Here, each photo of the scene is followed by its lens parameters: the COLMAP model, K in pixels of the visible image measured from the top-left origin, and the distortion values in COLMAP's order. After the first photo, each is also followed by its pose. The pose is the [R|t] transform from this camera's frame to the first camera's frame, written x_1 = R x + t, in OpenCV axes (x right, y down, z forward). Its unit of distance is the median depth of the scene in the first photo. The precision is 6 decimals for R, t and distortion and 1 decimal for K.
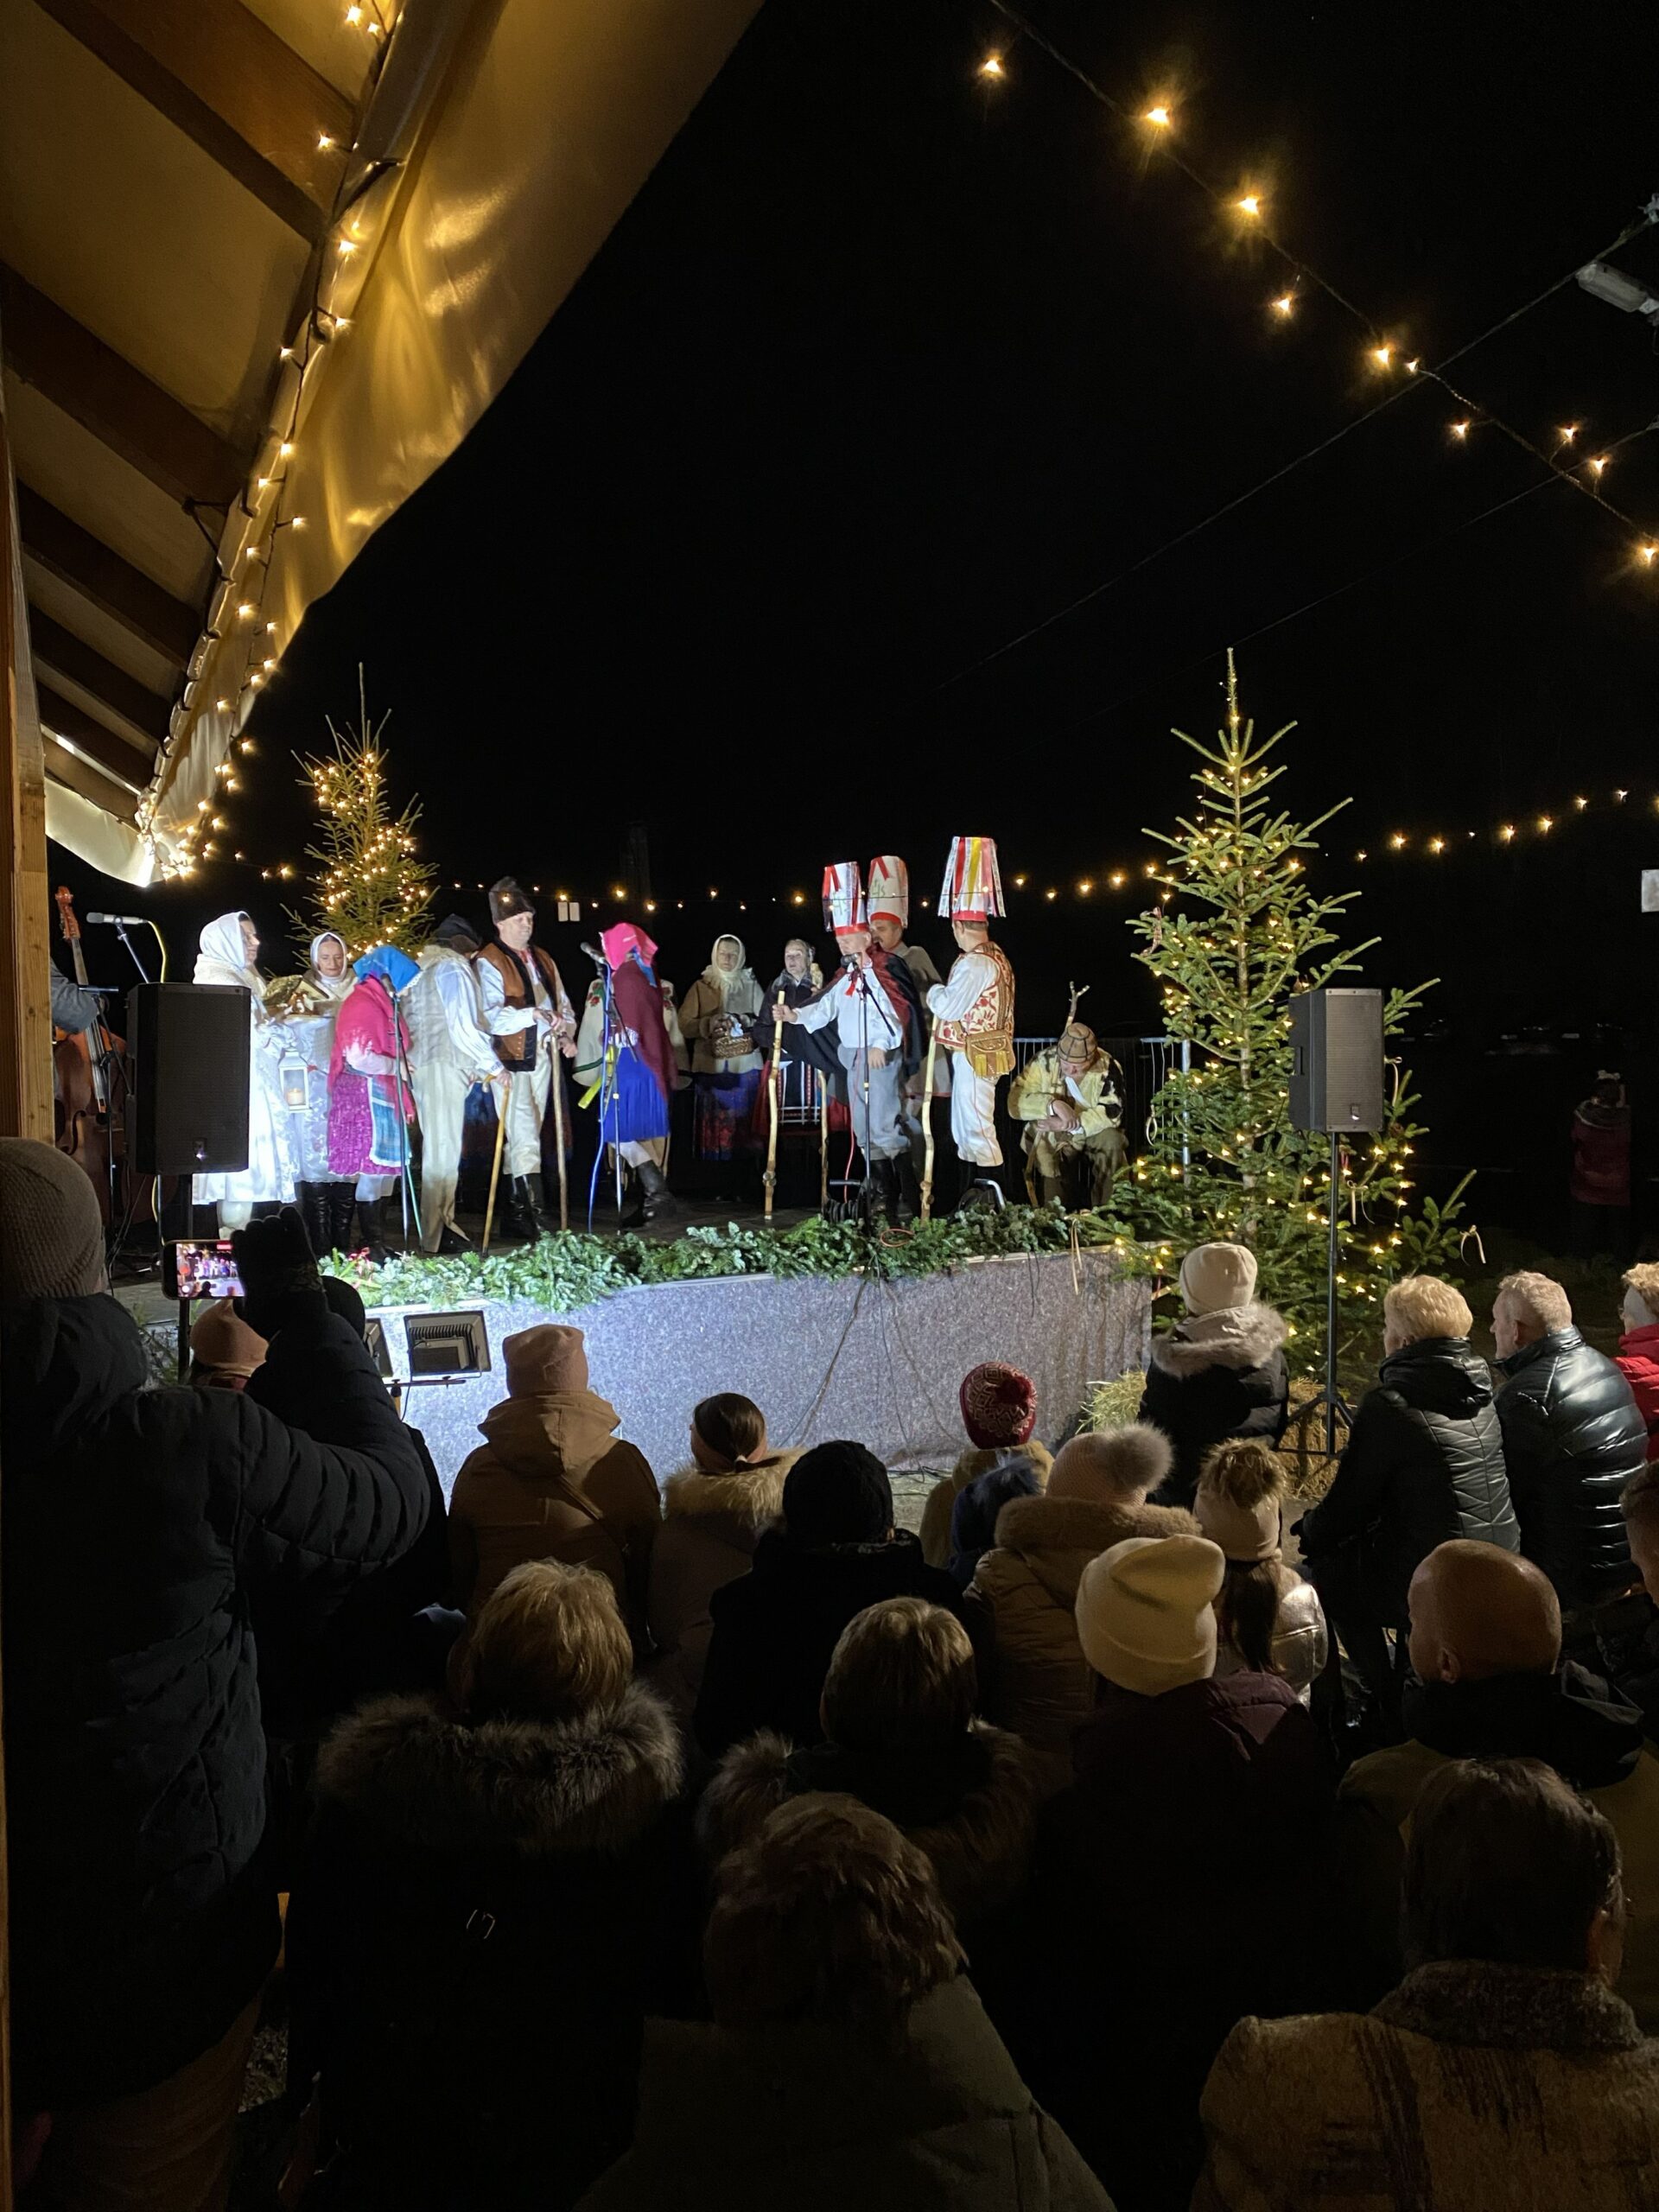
lens RADIAL K [[1699.7, 0, 837.2], [0, 1699.7, 1111.1], [0, 0, 1]] dist [0.048863, -0.032800]
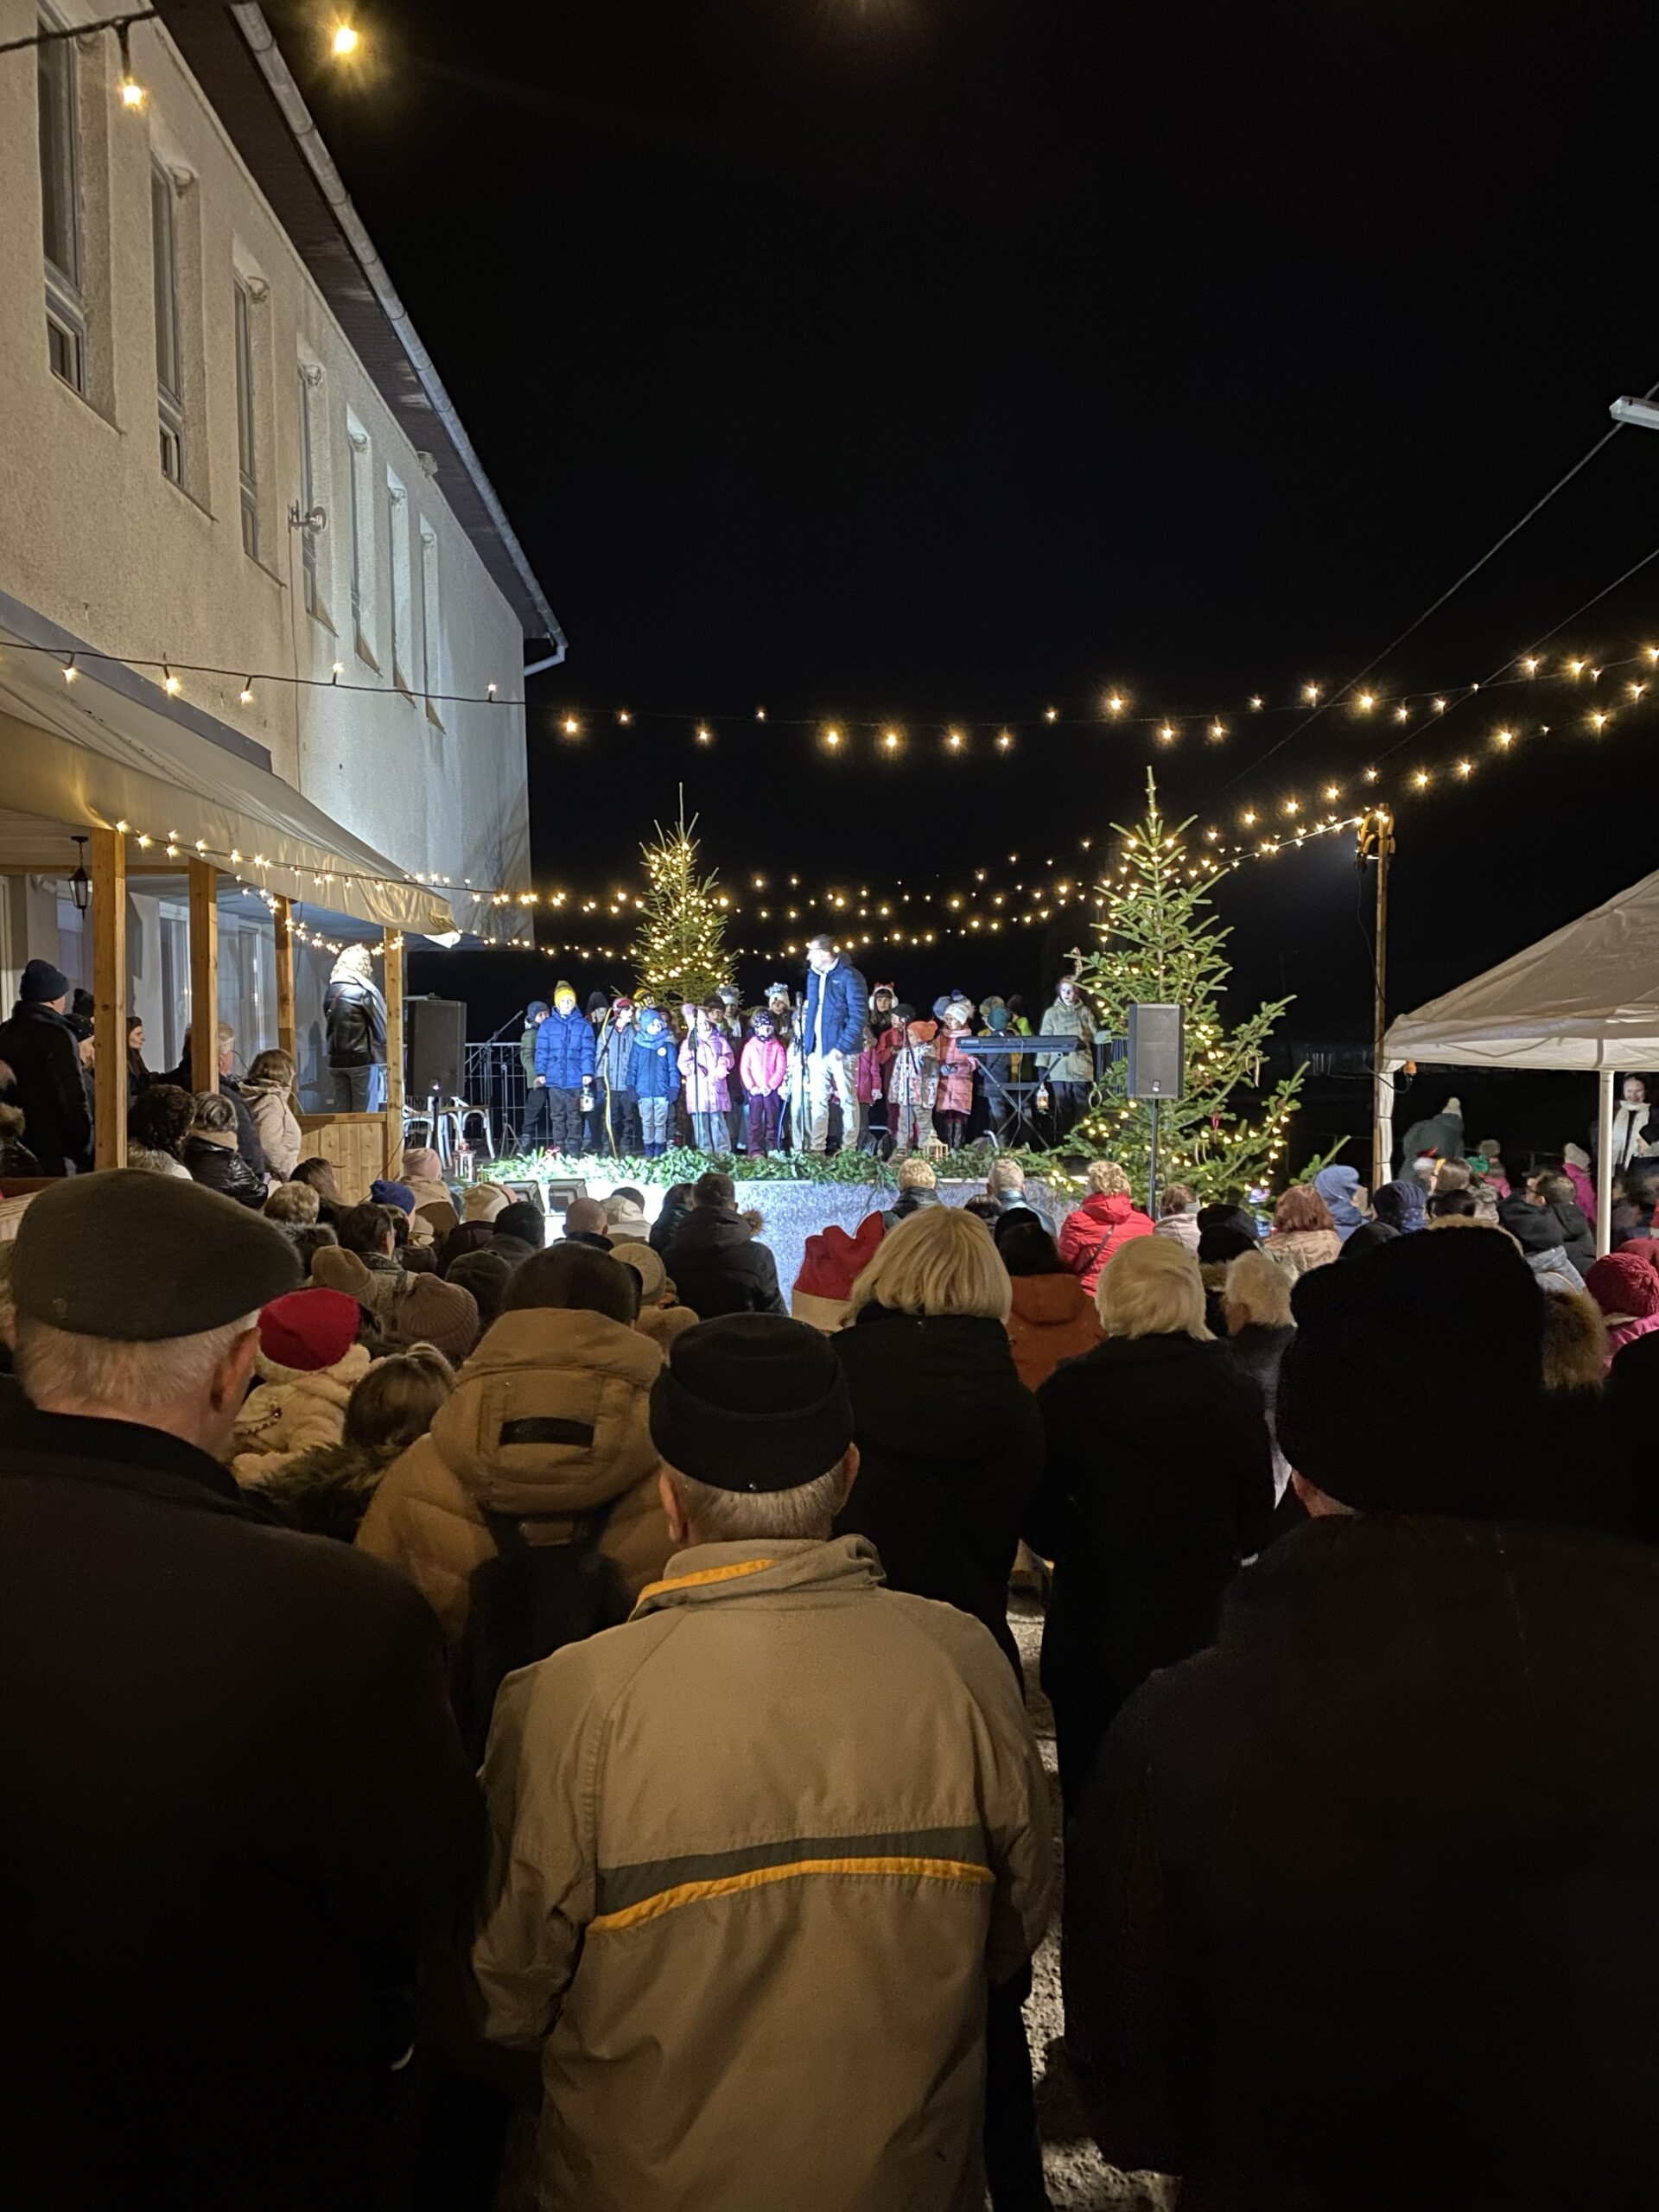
lens RADIAL K [[1699.7, 0, 823.5], [0, 1699.7, 1109.9], [0, 0, 1]] dist [0.048863, -0.032800]
pose [[0.926504, 0.026923, -0.375321, 0.525096], [-0.027877, 0.999607, 0.002890, 0.022720], [0.375251, 0.007786, 0.926890, -0.437315]]
